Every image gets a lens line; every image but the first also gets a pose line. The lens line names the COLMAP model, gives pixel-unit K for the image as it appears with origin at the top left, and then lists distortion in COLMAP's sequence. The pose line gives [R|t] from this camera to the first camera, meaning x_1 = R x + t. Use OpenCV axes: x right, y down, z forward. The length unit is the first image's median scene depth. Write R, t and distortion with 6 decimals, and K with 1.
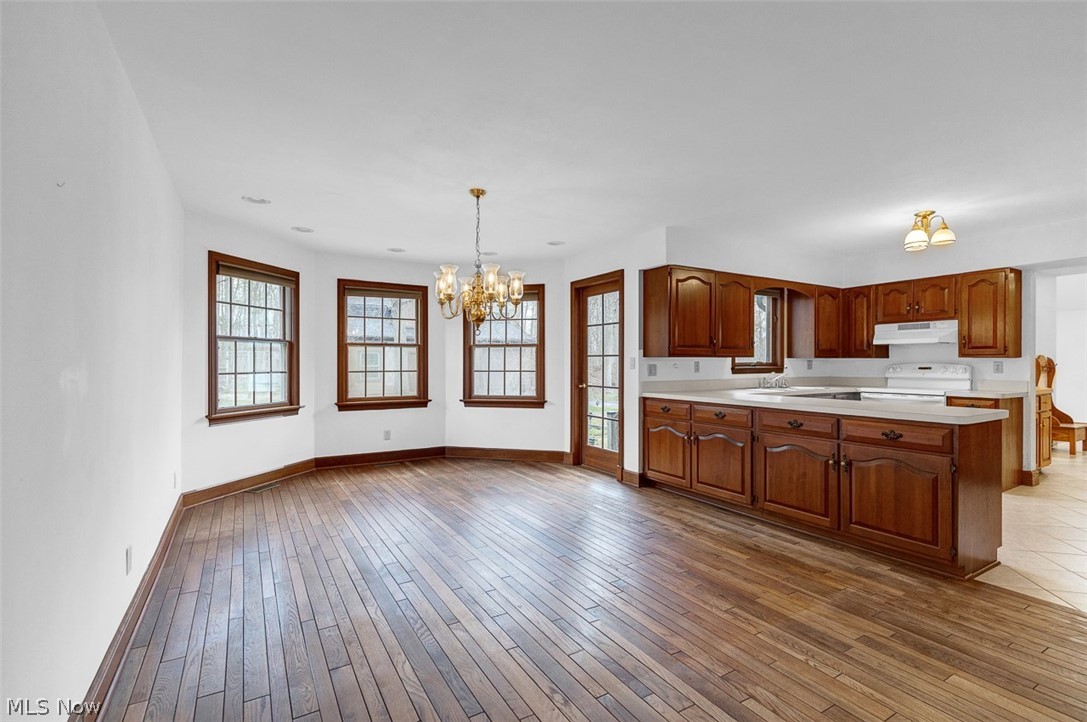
lens RADIAL K [[492.8, 0, 540.7], [0, 492.8, 361.9], [0, 0, 1]] dist [0.013519, -0.000388]
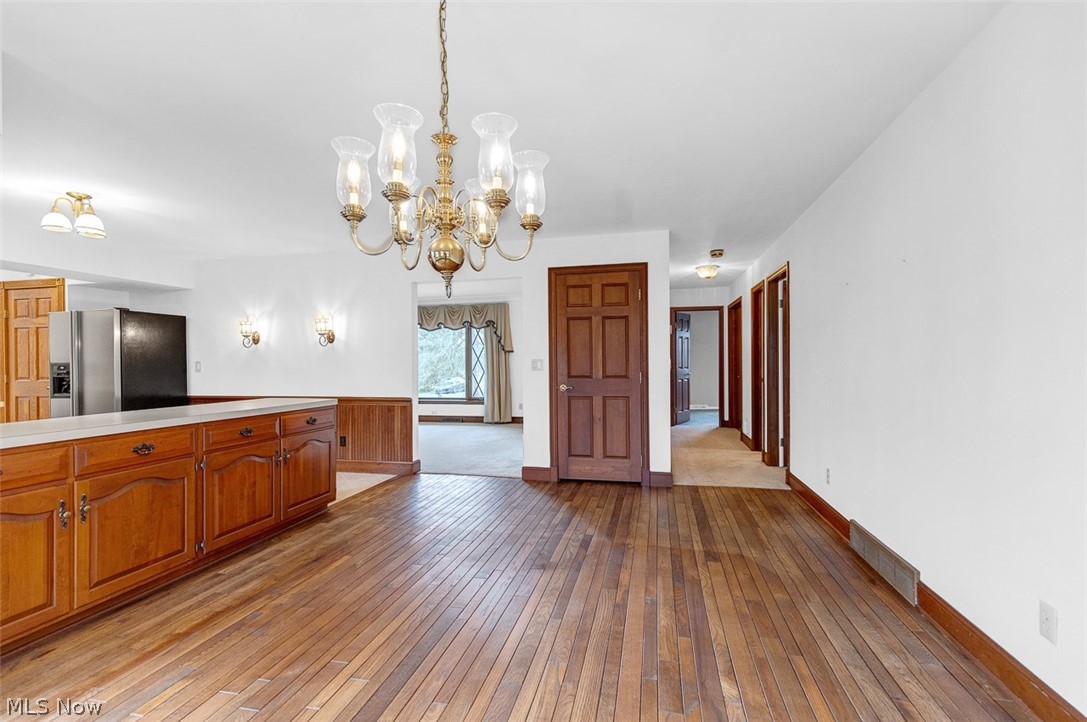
lens RADIAL K [[492.8, 0, 541.4], [0, 492.8, 362.0], [0, 0, 1]] dist [0.013519, -0.000388]
pose [[-0.716470, 0.009292, 0.697556, -0.506866], [0.010286, 0.999943, -0.002755, 0.006267], [-0.697542, 0.005201, -0.716525, 1.283787]]
